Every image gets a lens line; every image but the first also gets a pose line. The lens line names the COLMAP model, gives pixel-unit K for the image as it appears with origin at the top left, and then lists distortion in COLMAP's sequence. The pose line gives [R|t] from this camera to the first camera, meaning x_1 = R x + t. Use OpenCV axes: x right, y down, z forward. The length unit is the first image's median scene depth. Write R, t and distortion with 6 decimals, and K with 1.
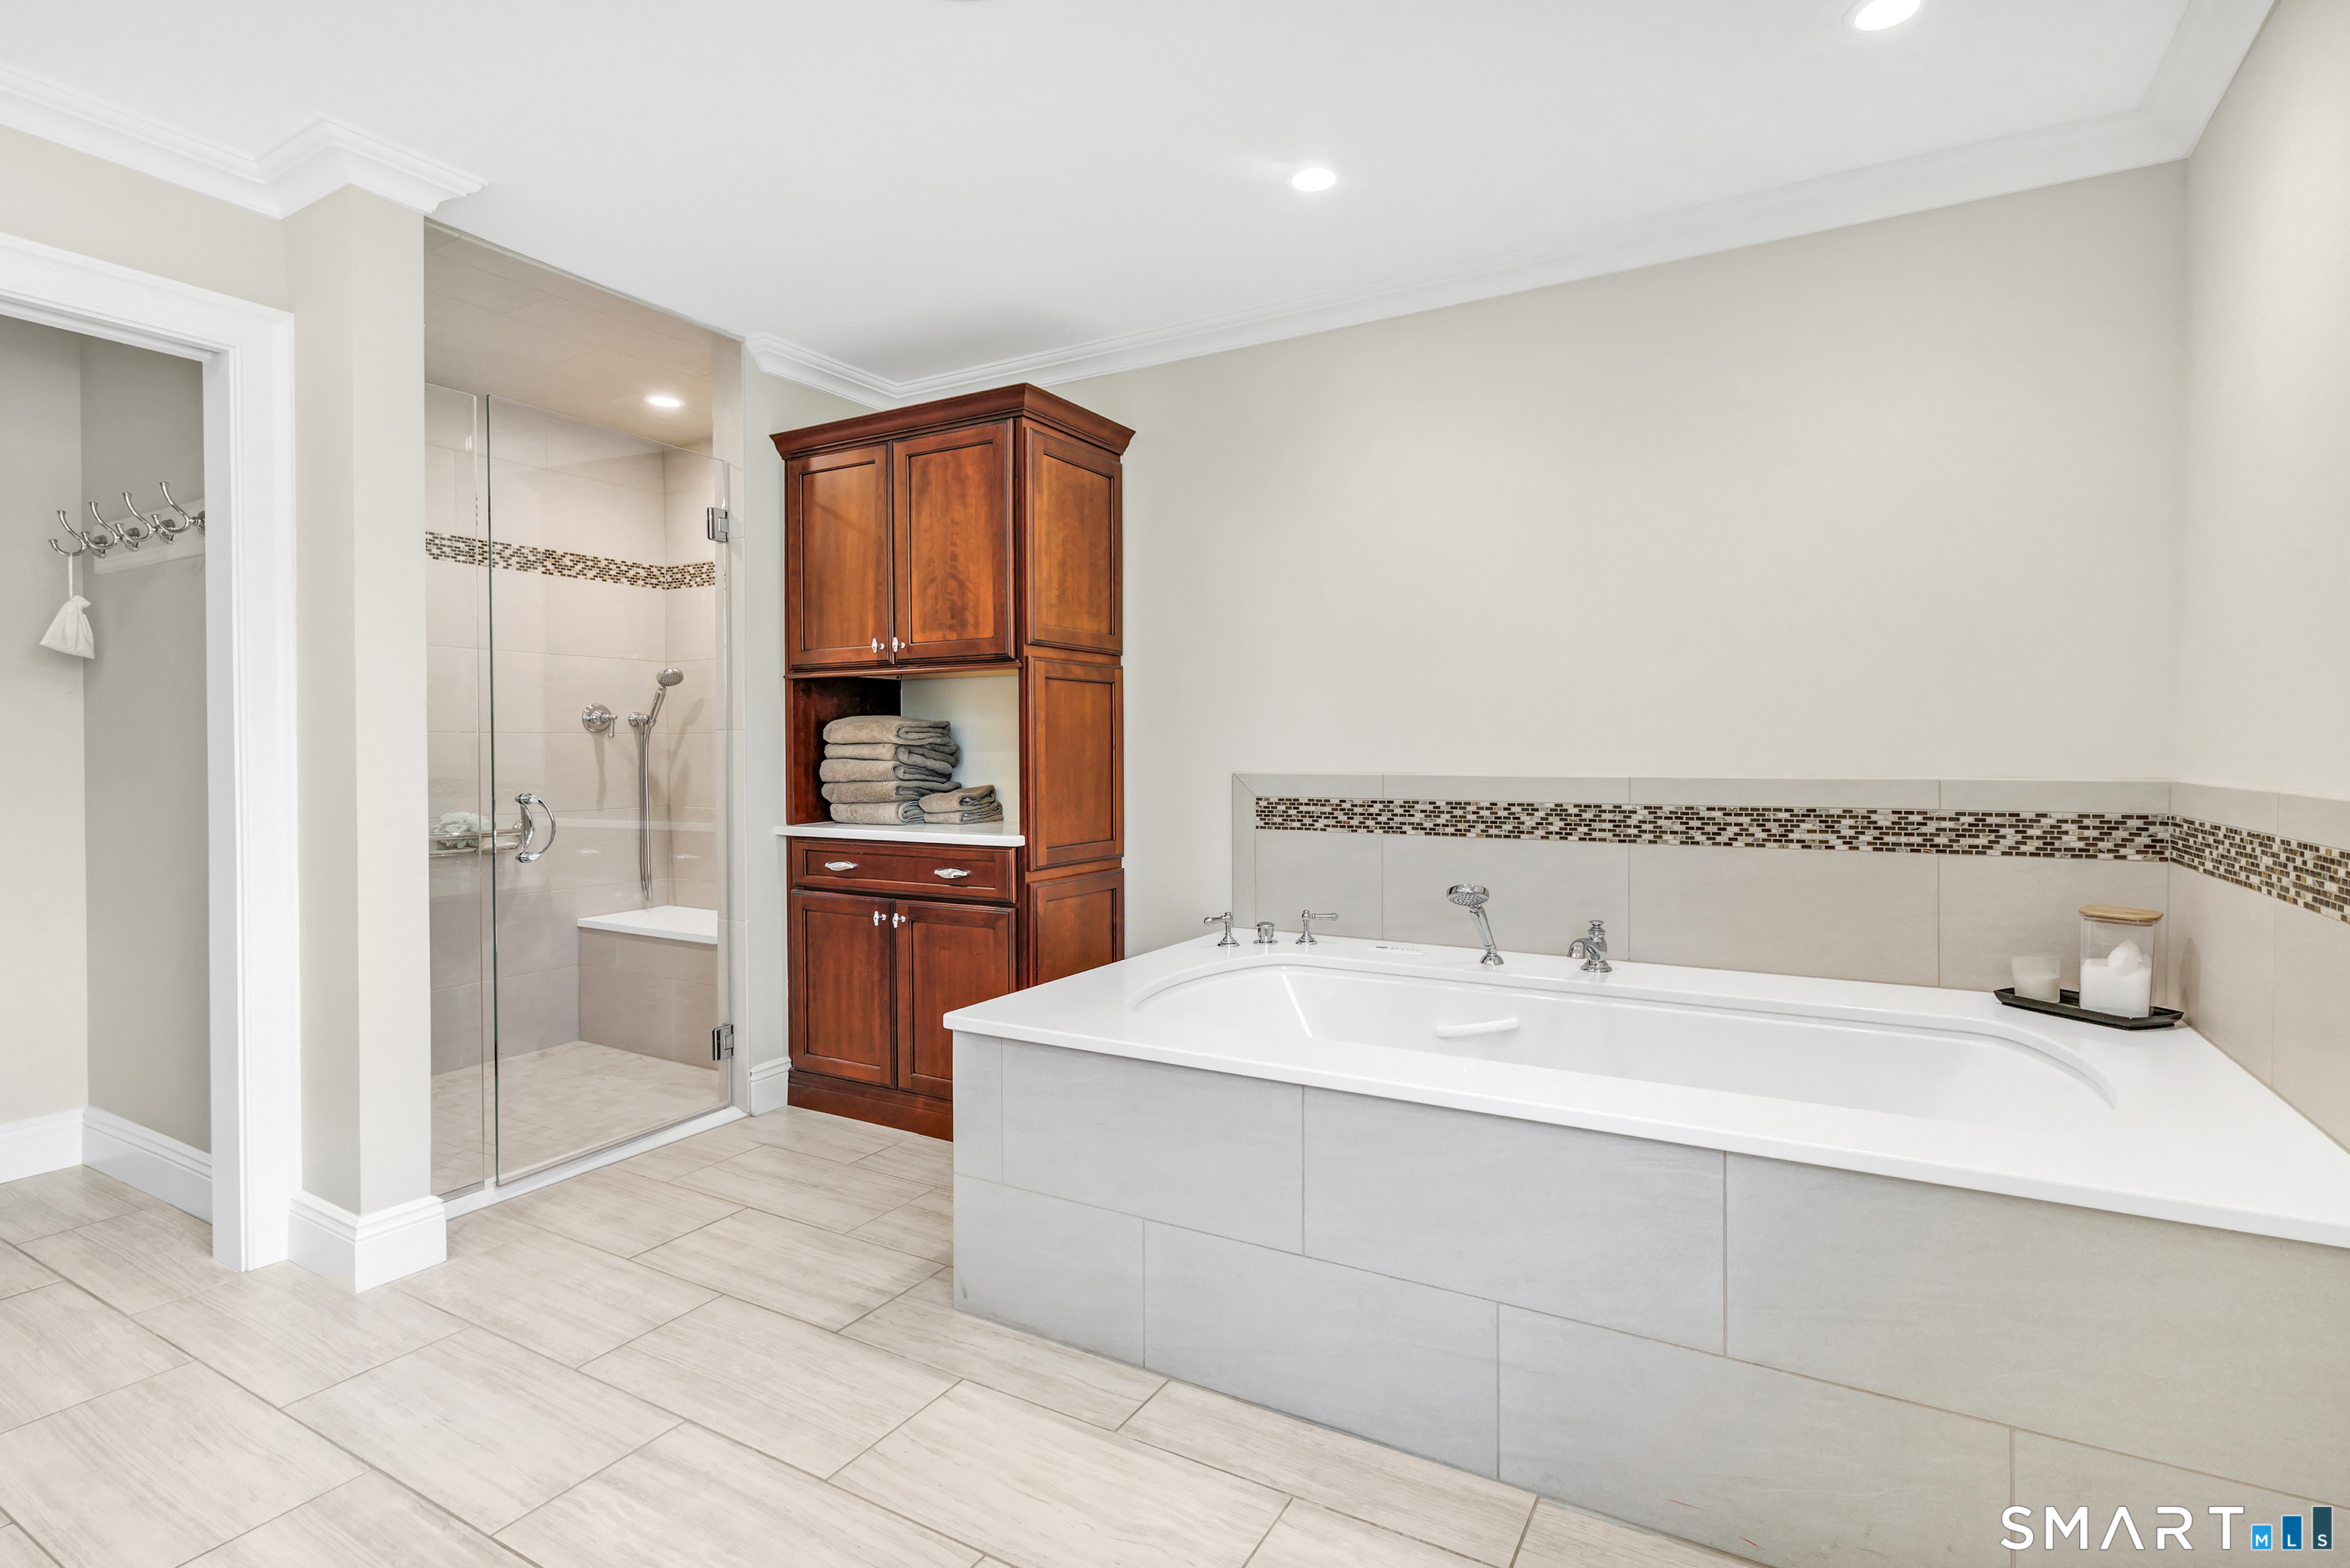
lens RADIAL K [[1116.7, 0, 1163.6], [0, 1116.7, 755.7], [0, 0, 1]] dist [-0.000482, -0.000260]
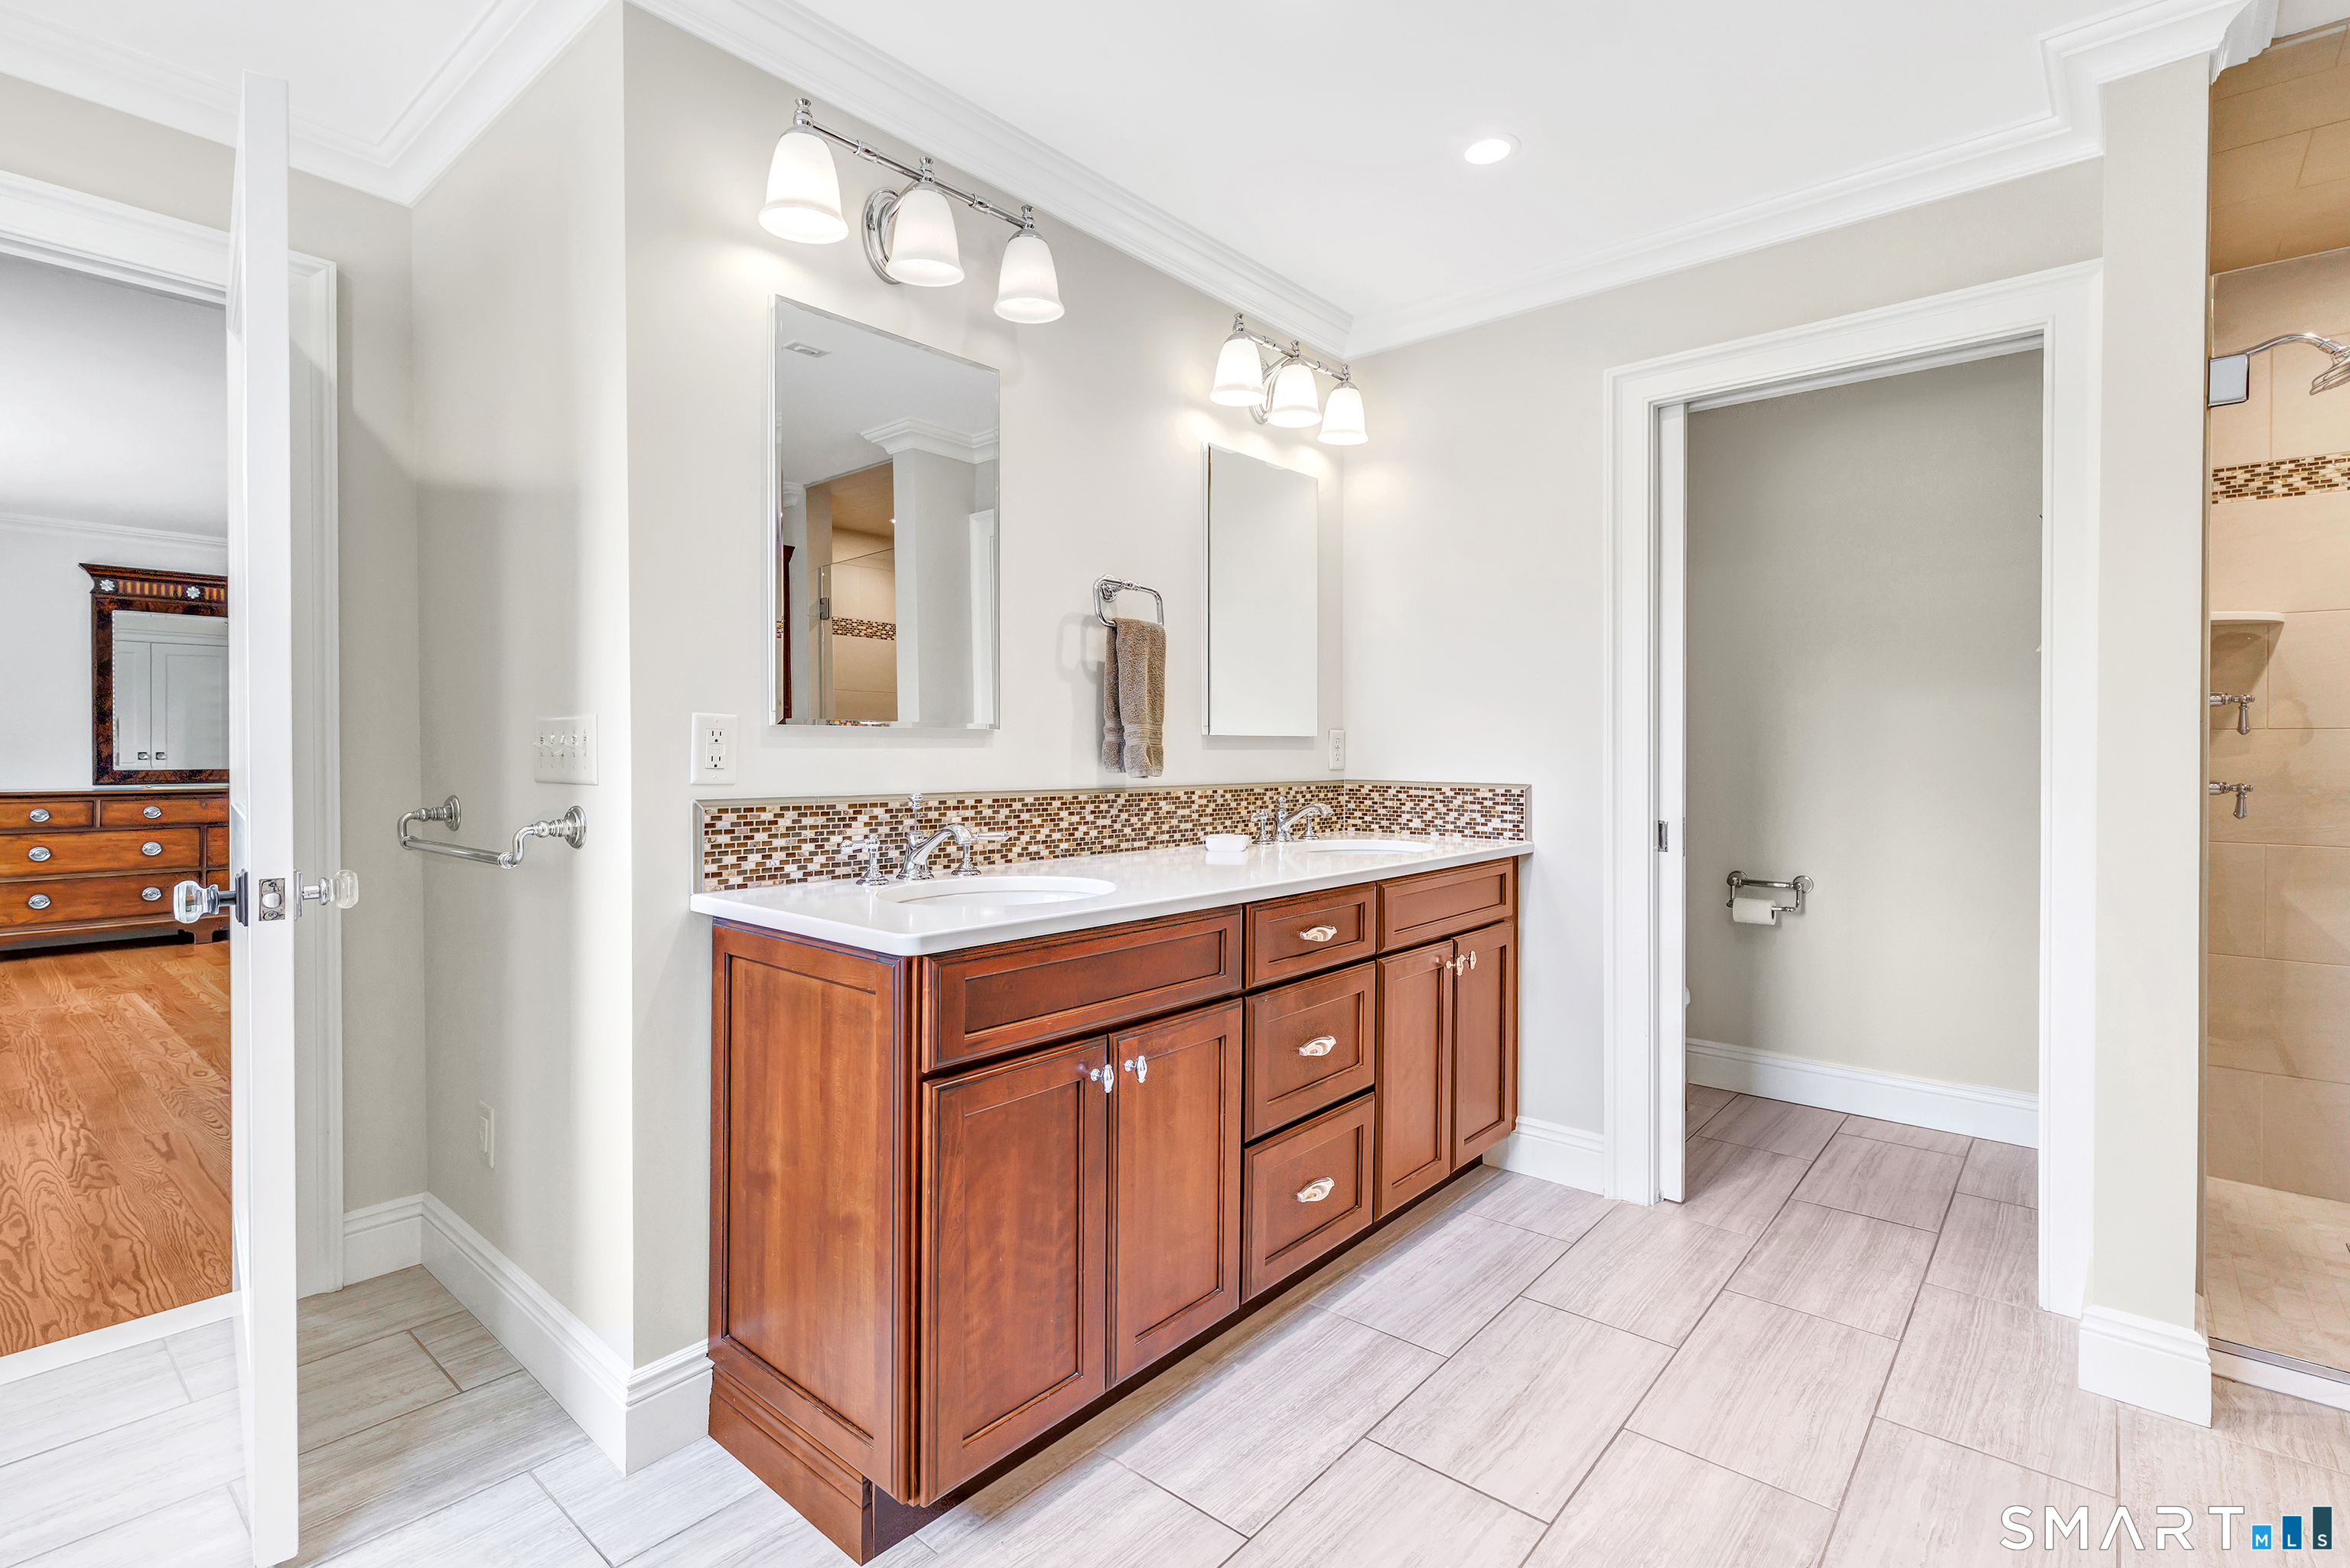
lens RADIAL K [[1116.7, 0, 1163.6], [0, 1116.7, 755.7], [0, 0, 1]] dist [-0.000482, -0.000260]
pose [[-0.188371, 0.007075, -0.982073, 0.249823], [-0.010821, 0.999898, 0.009279, -0.003712], [0.982038, 0.012375, -0.188275, 0.470954]]
